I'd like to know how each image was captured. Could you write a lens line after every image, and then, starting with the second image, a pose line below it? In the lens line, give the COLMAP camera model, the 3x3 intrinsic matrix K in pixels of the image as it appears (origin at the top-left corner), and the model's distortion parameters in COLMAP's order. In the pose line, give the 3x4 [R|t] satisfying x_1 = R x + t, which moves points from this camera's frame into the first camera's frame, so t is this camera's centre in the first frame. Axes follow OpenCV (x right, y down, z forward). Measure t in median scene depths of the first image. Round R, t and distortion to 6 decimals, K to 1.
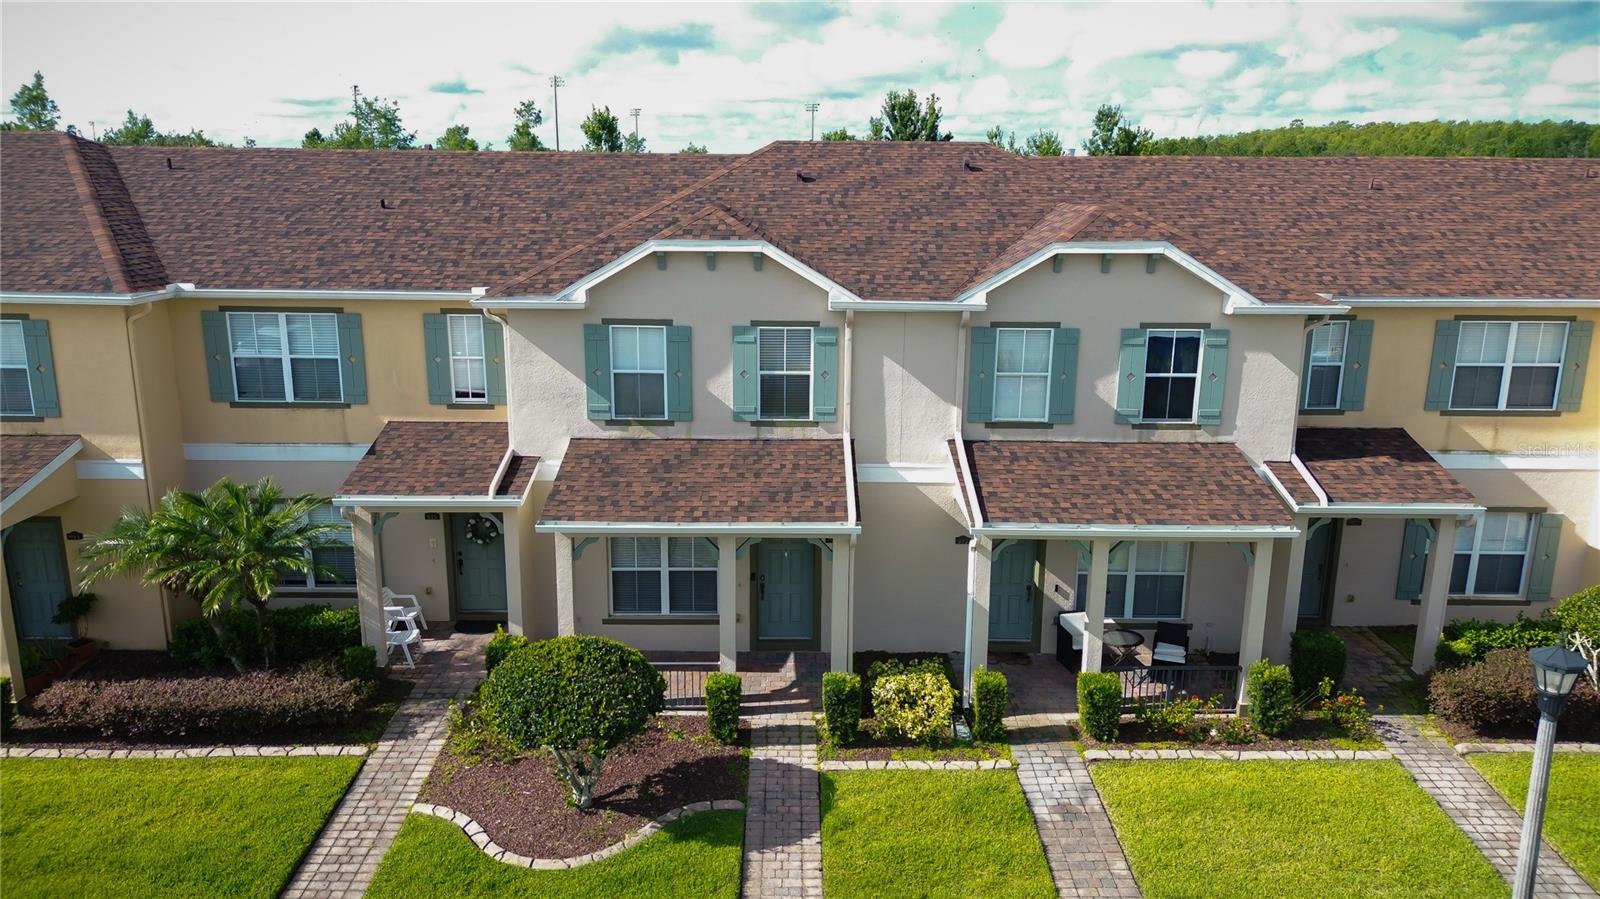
lens RADIAL K [[1133.1, 0, 800.0], [0, 1133.1, 449.5], [0, 0, 1]] dist [0.073089, -0.078280]
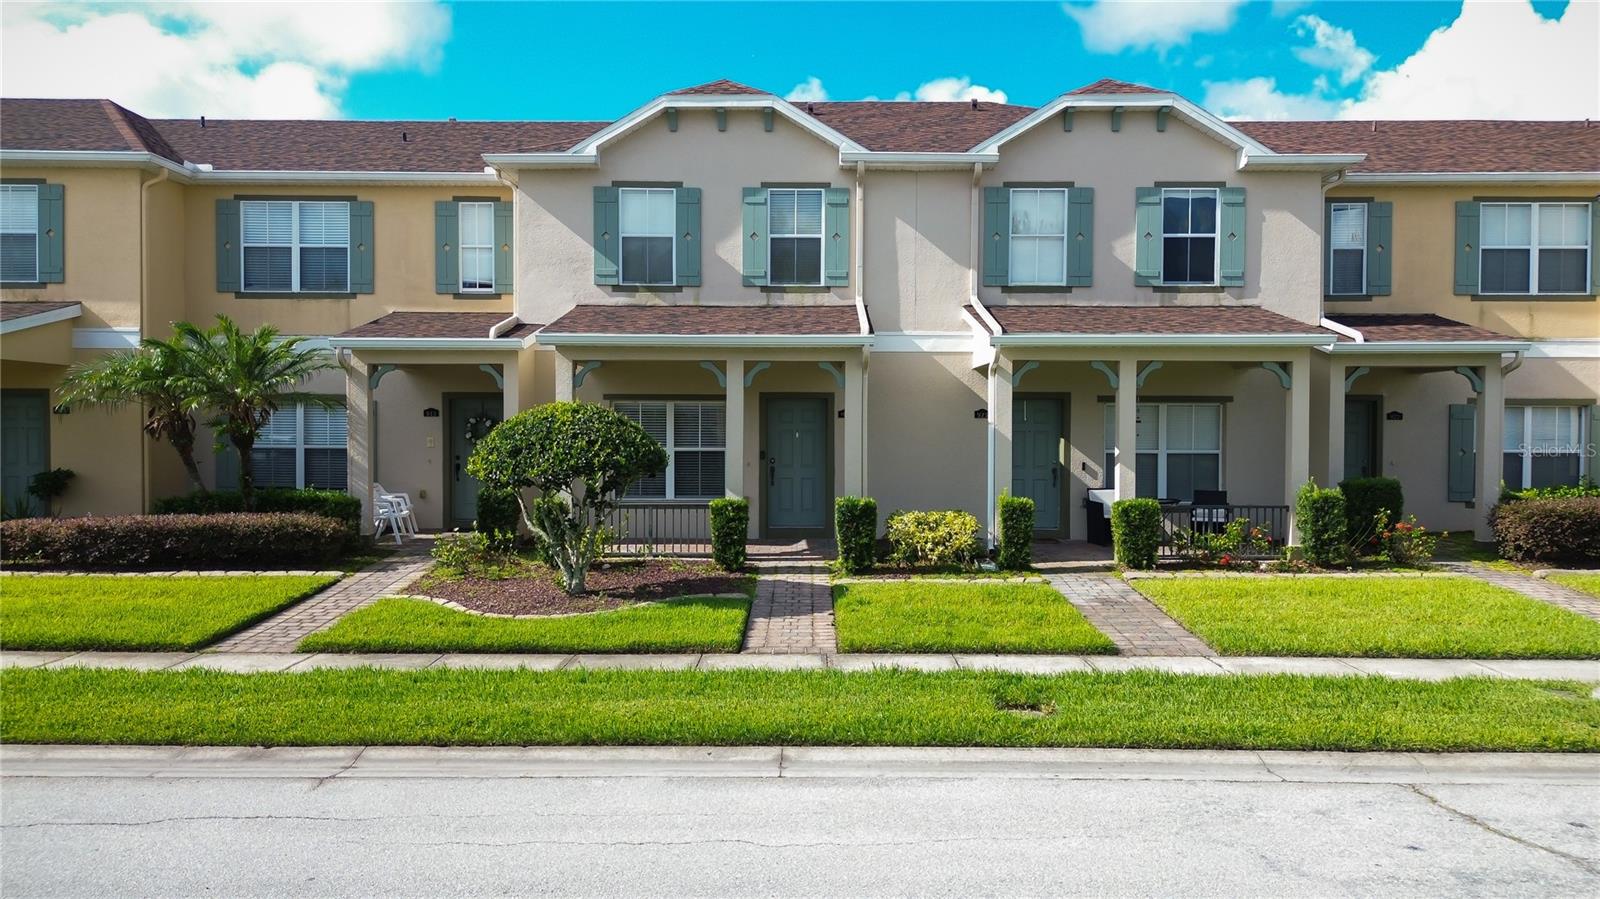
lens RADIAL K [[1133.1, 0, 800.0], [0, 1133.1, 449.5], [0, 0, 1]] dist [0.073089, -0.078280]
pose [[0.999880, -0.004482, -0.014839, 0.004334], [0.001200, 0.976794, -0.214179, 0.323895], [0.015454, 0.214135, 0.976682, 0.074586]]
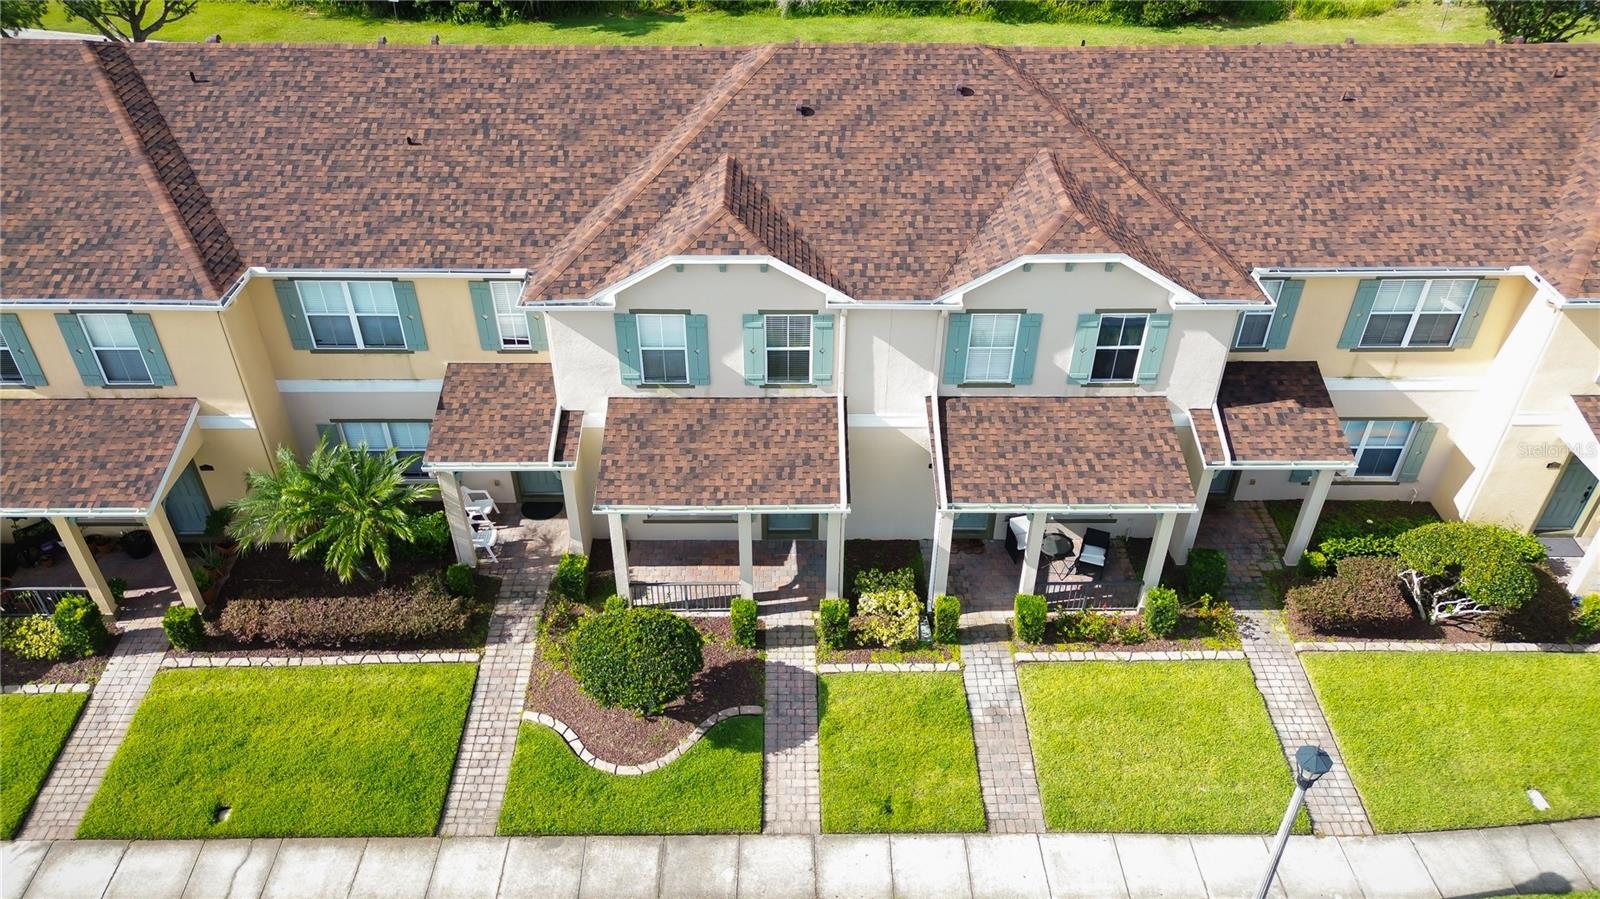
lens RADIAL K [[1133.1, 0, 800.0], [0, 1133.1, 449.5], [0, 0, 1]] dist [0.073089, -0.078280]
pose [[0.999985, -0.005106, 0.001992, -0.004013], [0.003878, 0.915964, 0.401241, -0.439057], [-0.003873, -0.401227, 0.915970, -0.110750]]
